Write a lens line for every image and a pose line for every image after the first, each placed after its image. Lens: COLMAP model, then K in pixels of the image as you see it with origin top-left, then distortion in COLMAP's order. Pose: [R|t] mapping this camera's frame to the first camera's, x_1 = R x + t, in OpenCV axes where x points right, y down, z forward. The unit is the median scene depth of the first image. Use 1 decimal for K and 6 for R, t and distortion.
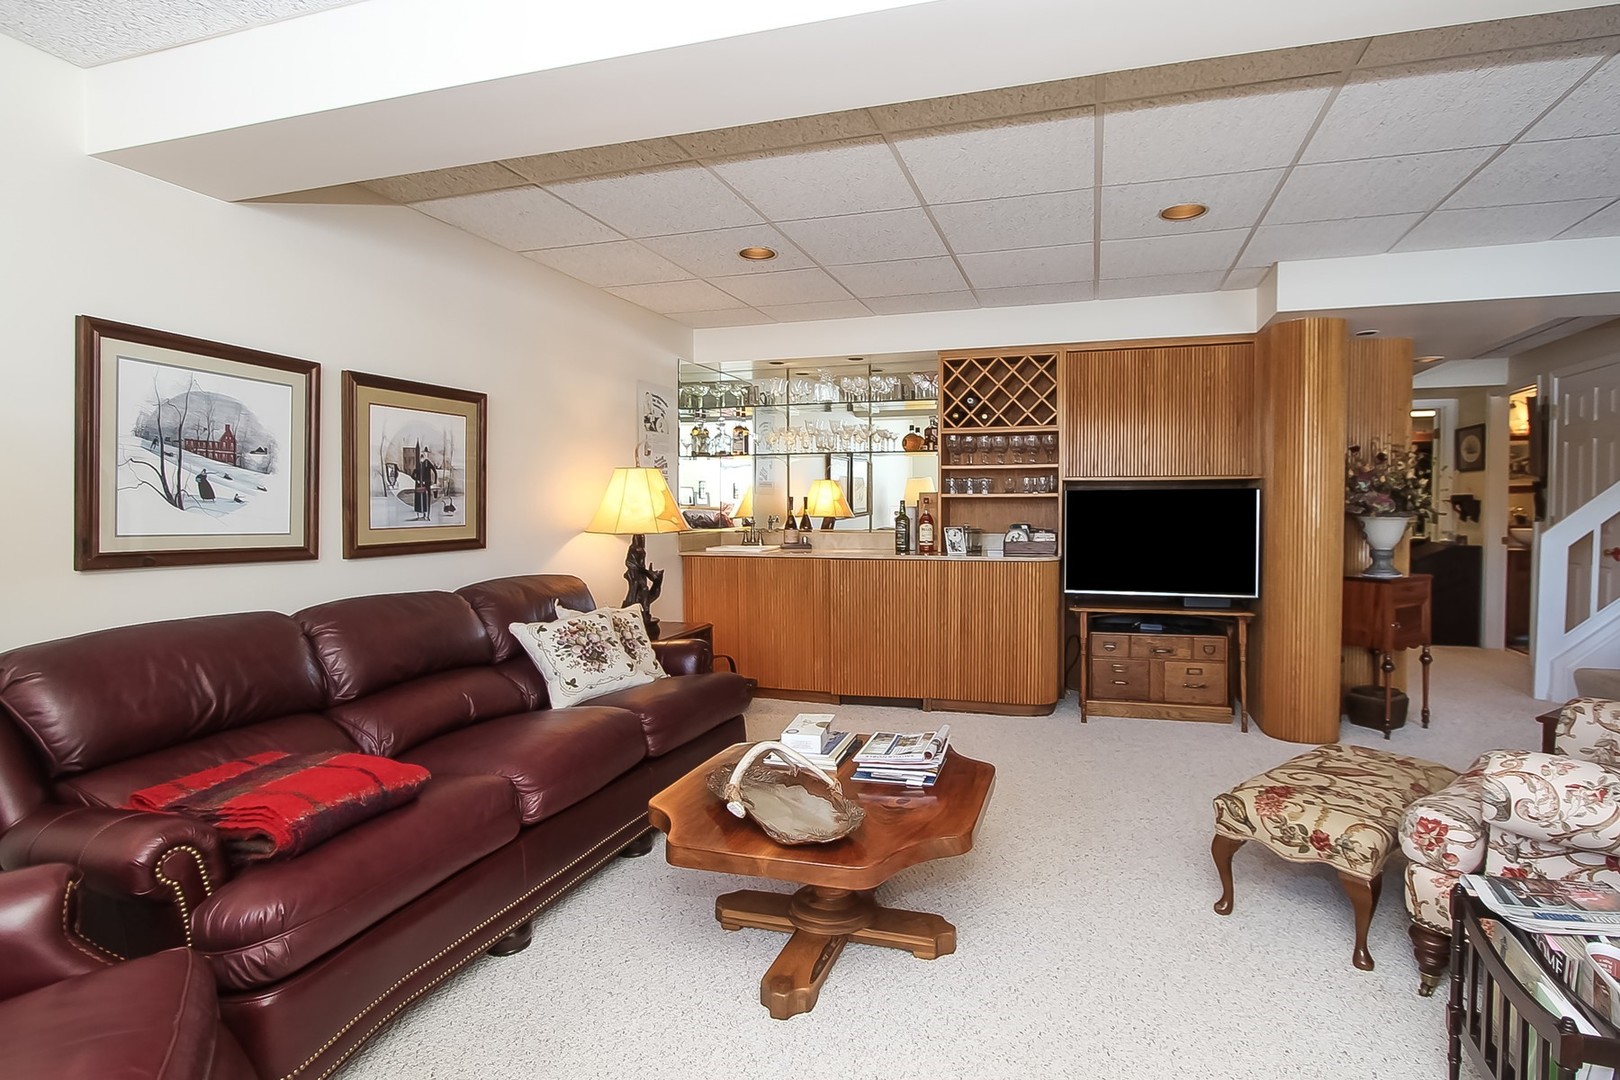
lens RADIAL K [[768.7, 0, 835.0], [0, 768.7, 528.3], [0, 0, 1]] dist [-0.015974, 0.002029]
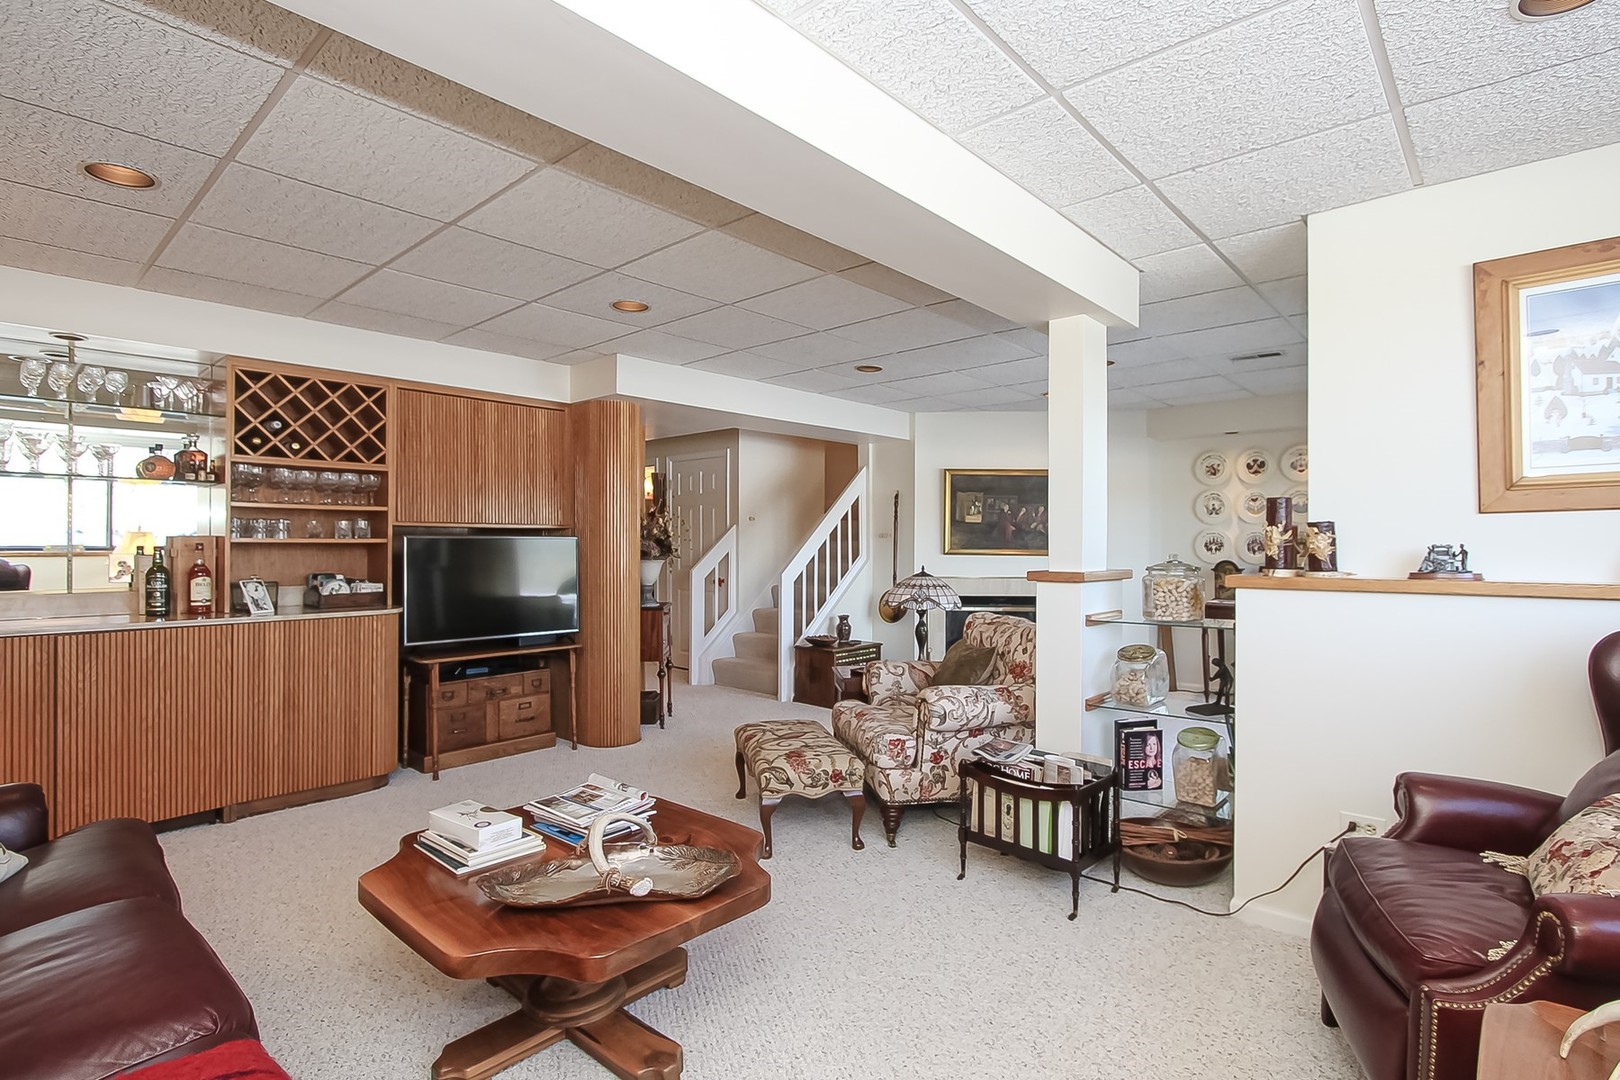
lens RADIAL K [[768.7, 0, 813.2], [0, 768.7, 538.5], [0, 0, 1]] dist [-0.015974, 0.002029]
pose [[0.464275, 0.010625, 0.885627, -0.285593], [0.028032, 0.999251, -0.026683, -0.007423], [-0.885247, 0.037214, 0.463630, 0.125317]]
